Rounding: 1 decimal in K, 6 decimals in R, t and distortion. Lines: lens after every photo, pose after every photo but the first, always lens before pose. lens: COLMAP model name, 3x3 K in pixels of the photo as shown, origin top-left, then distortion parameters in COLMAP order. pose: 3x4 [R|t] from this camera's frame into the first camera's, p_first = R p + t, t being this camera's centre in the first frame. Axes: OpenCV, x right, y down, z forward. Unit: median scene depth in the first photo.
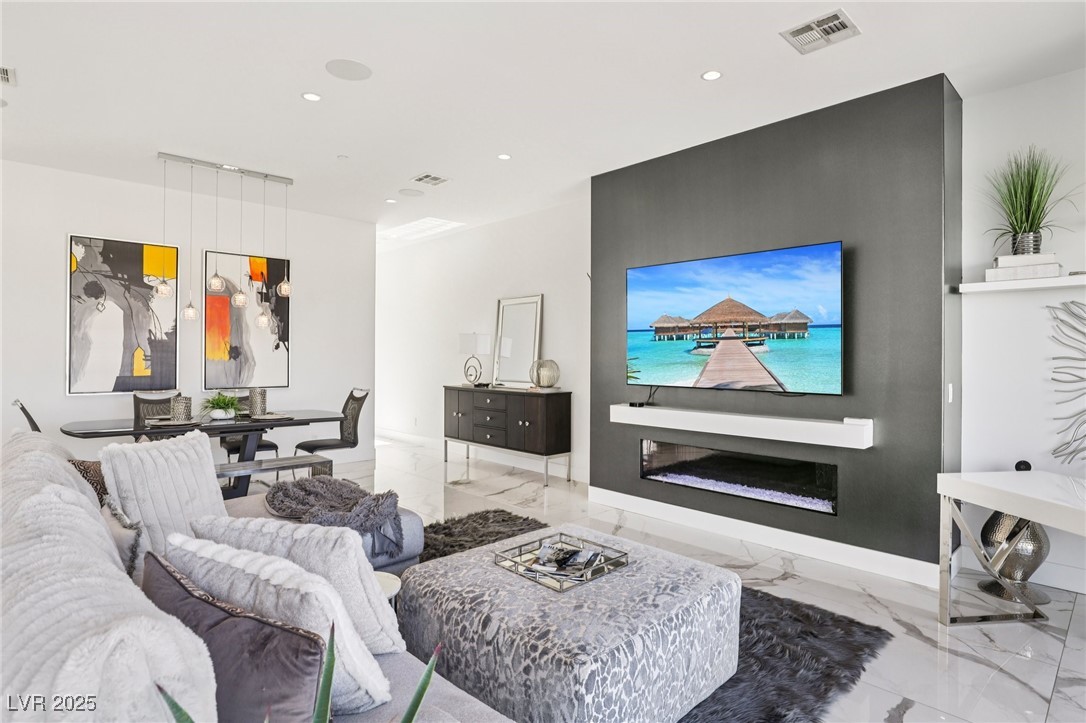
lens RADIAL K [[589.6, 0, 542.7], [0, 589.6, 361.4], [0, 0, 1]] dist [-0.030737, -0.000088]
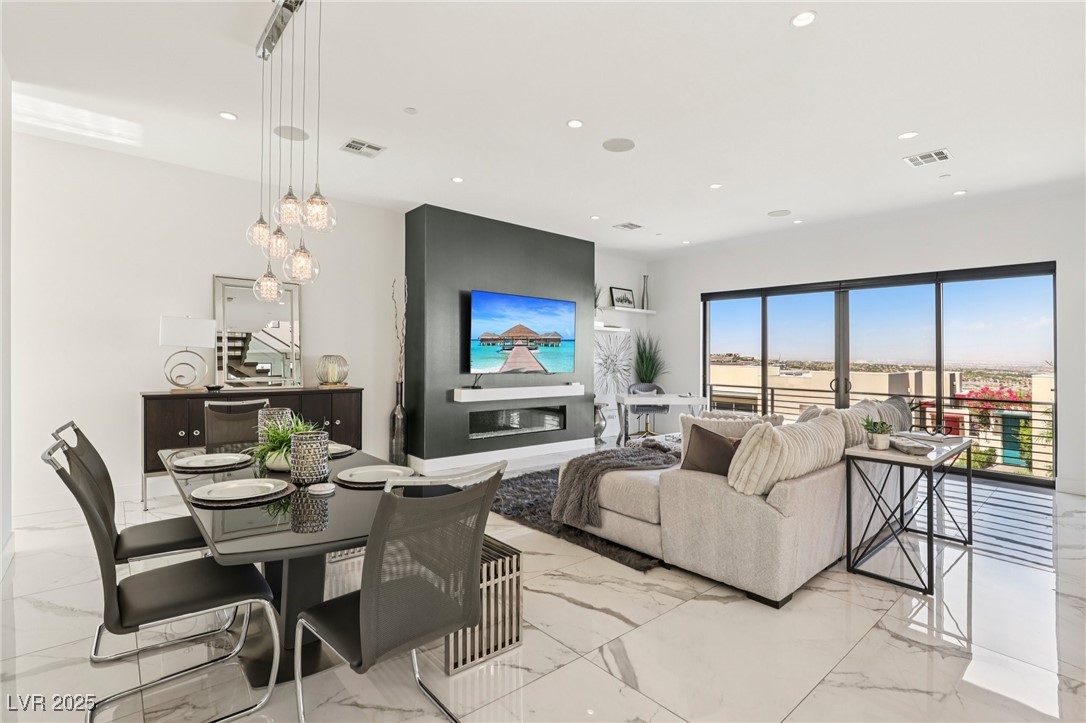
lens RADIAL K [[501.2, 0, 543.1], [0, 501.2, 332.0], [0, 0, 1]] dist [-0.034849, 0.004491]
pose [[0.046115, 0.046775, 0.997840, -1.052334], [-0.001871, 0.998905, -0.046738, -0.007232], [-0.998934, 0.000289, 0.046152, 0.763104]]
